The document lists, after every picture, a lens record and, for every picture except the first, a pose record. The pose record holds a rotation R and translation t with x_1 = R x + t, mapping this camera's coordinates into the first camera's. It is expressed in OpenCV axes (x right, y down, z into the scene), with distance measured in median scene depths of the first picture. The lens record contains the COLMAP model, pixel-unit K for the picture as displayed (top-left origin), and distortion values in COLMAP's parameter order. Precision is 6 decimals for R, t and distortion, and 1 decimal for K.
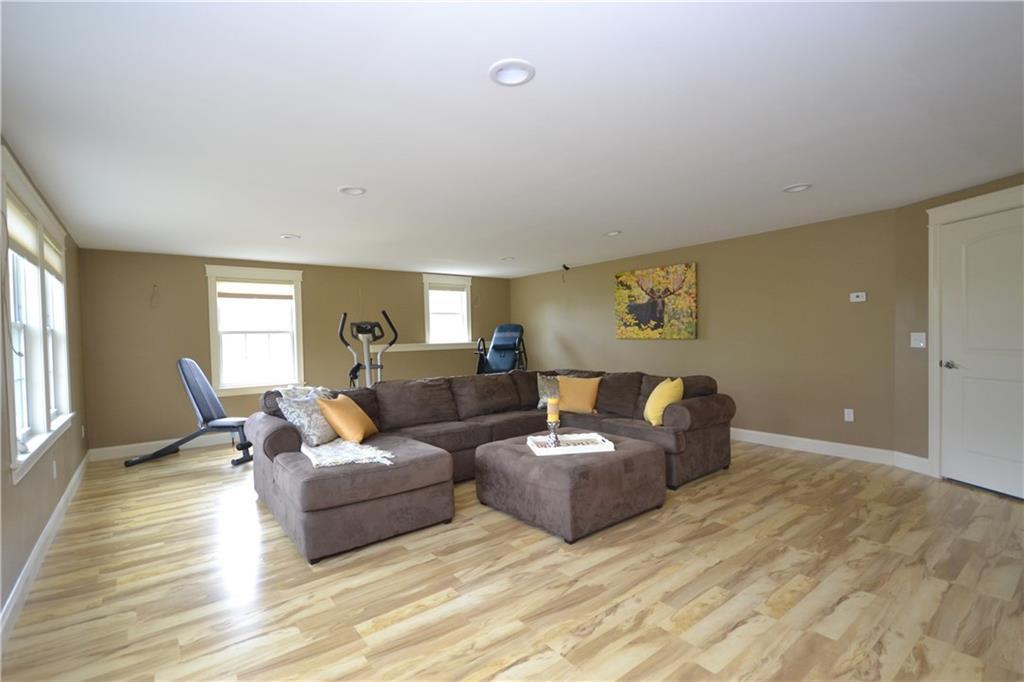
lens RADIAL K [[470.3, 0, 502.3], [0, 470.3, 345.3], [0, 0, 1]] dist [-0.005217, -0.000803]
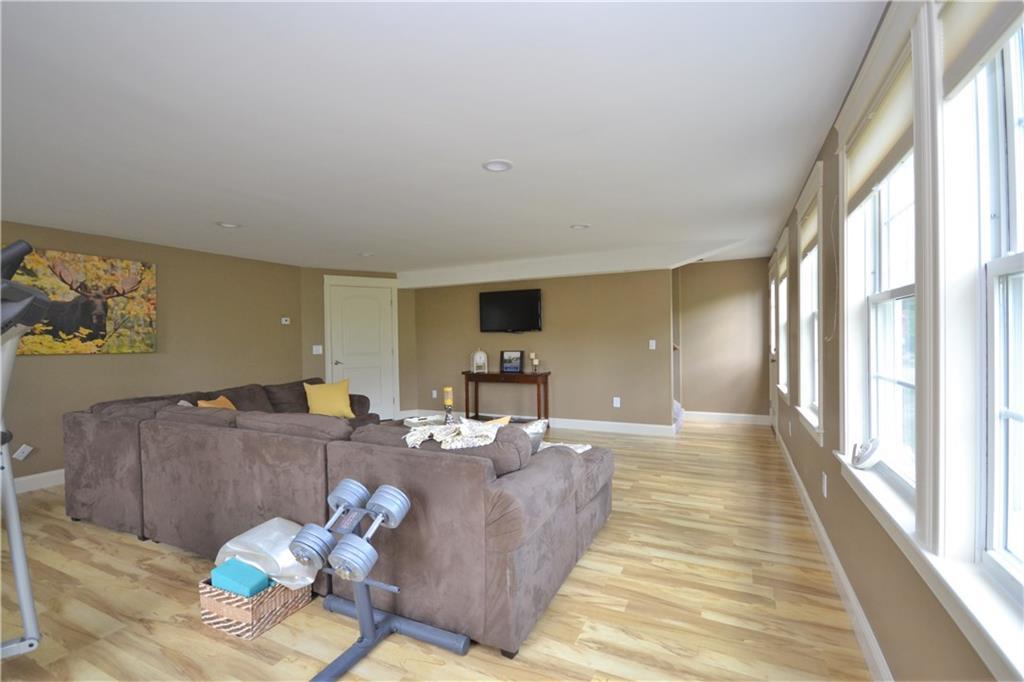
lens RADIAL K [[470.3, 0, 502.0], [0, 470.3, 340.4], [0, 0, 1]] dist [-0.005217, -0.000803]
pose [[-0.451076, 0.029030, 0.892013, -0.614162], [0.045168, 0.998933, -0.009669, 0.001284], [-0.891342, 0.035929, -0.451906, 0.786546]]
